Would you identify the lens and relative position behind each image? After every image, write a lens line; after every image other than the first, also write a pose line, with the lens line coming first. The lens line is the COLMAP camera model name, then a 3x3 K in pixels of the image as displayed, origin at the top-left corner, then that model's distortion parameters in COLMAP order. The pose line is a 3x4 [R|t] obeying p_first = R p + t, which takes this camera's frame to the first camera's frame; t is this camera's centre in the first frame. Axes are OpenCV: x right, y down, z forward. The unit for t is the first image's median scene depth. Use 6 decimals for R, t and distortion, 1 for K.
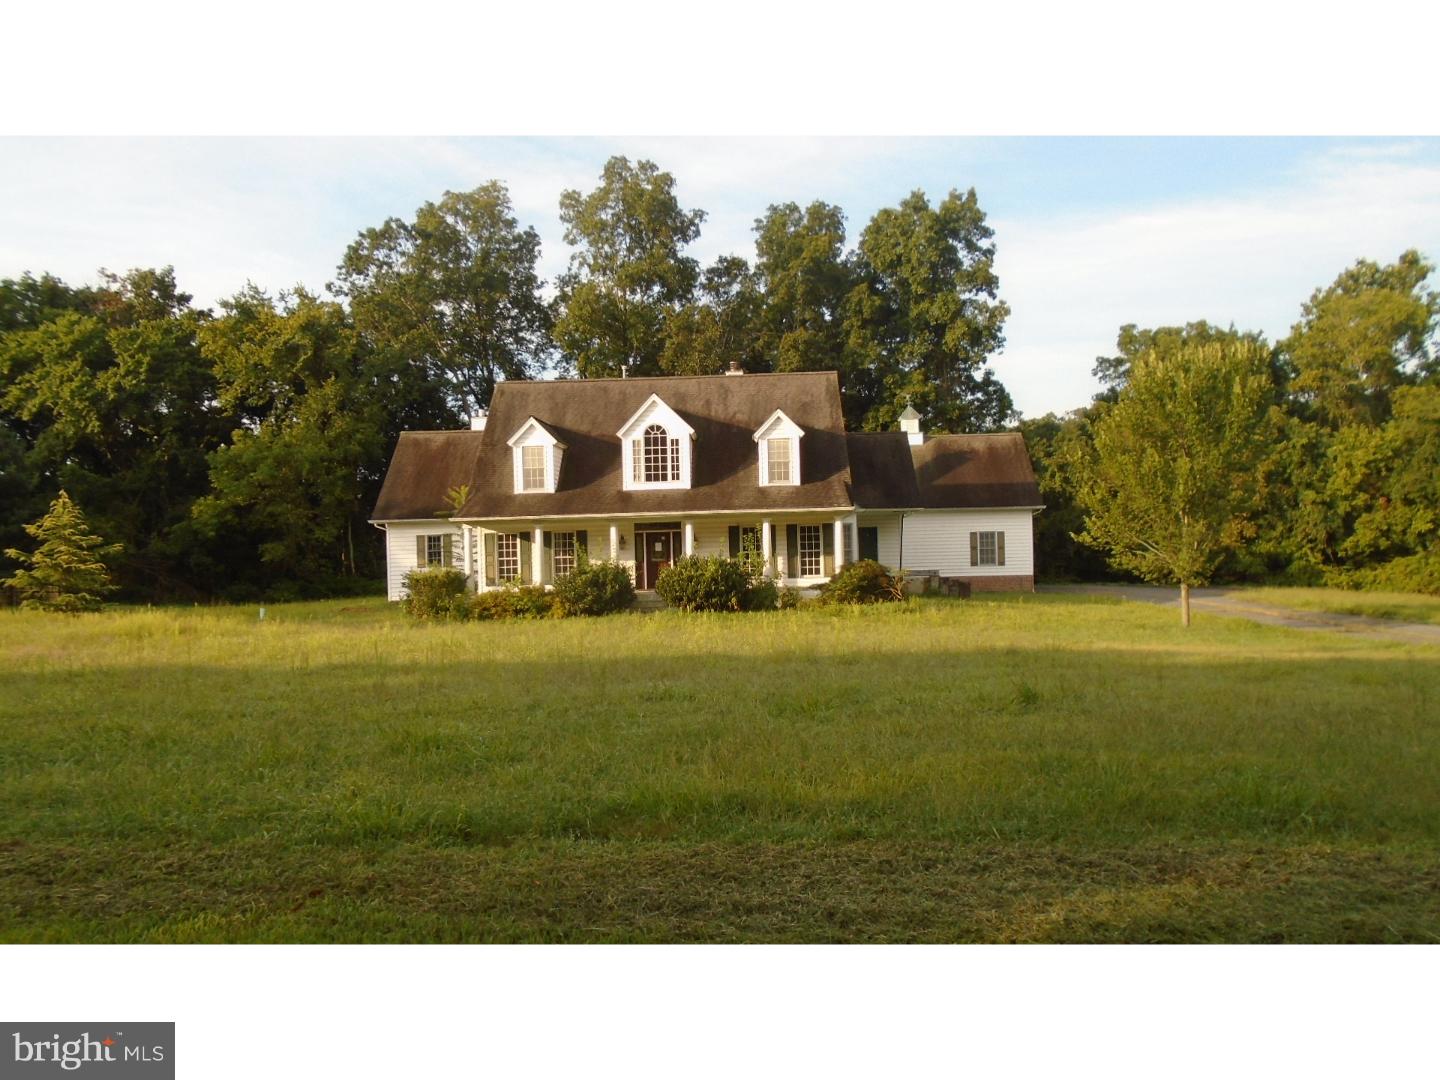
lens RADIAL K [[1124.6, 0, 721.8], [0, 1124.6, 541.1], [0, 0, 1]] dist [-0.012055, 0.002279]
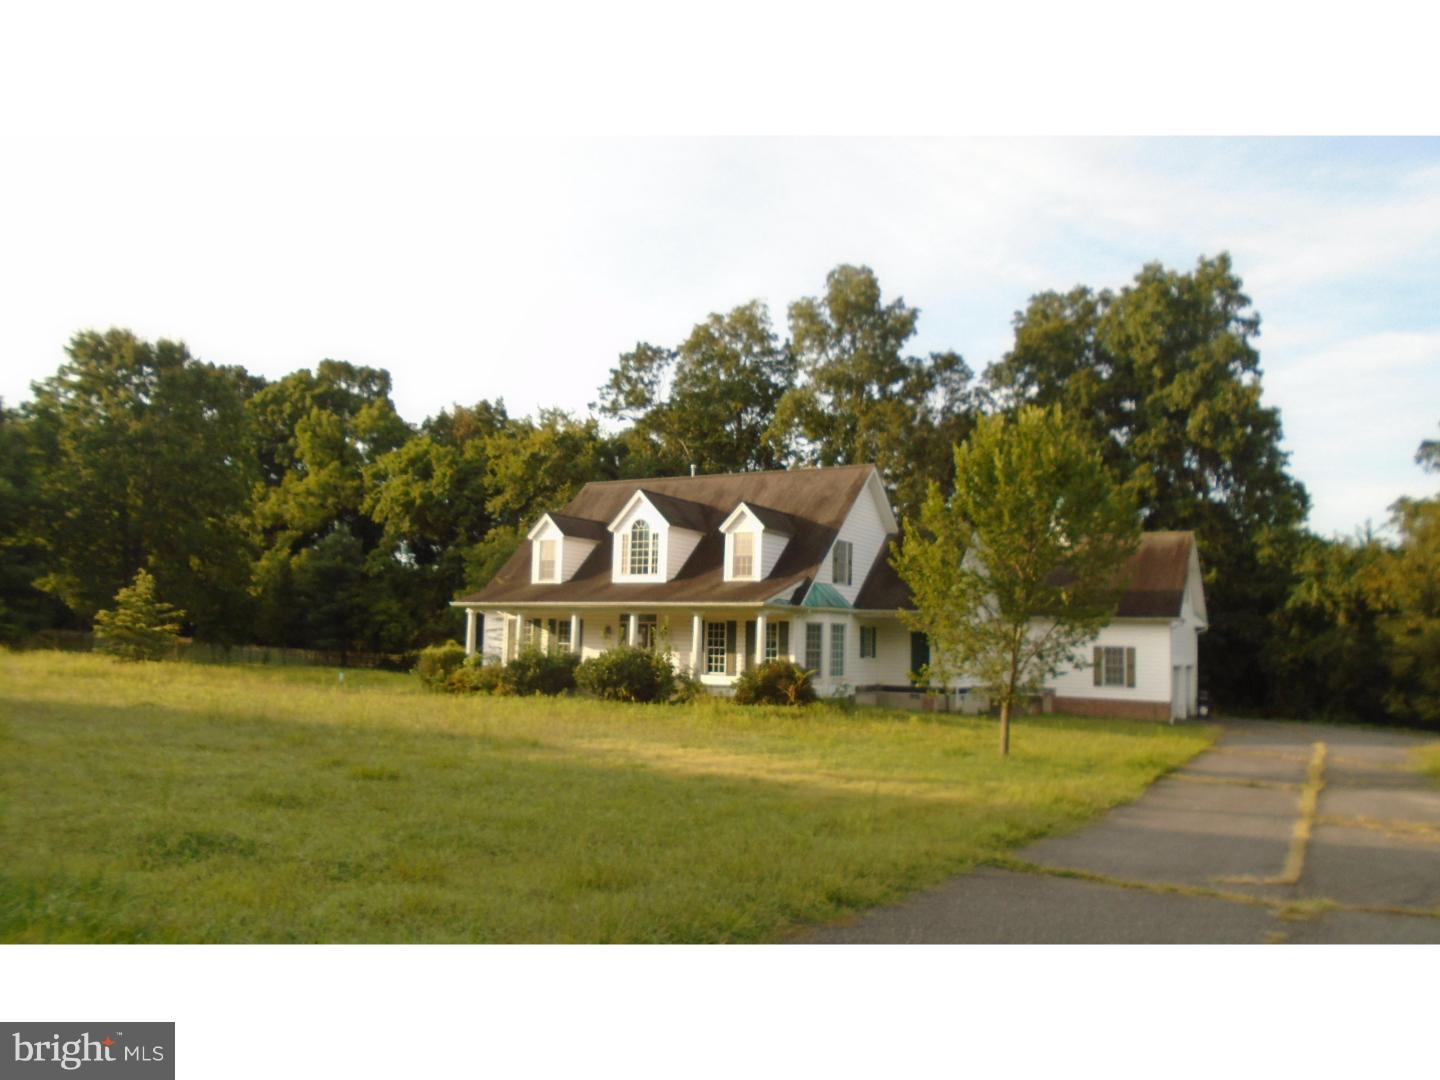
lens RADIAL K [[1124.6, 0, 721.6], [0, 1124.6, 540.7], [0, 0, 1]] dist [-0.012055, 0.002279]
pose [[0.867857, 0.003919, -0.496798, 0.505936], [-0.053364, 0.994919, -0.085372, 0.000161], [0.493939, 0.100602, 0.863657, 0.141766]]
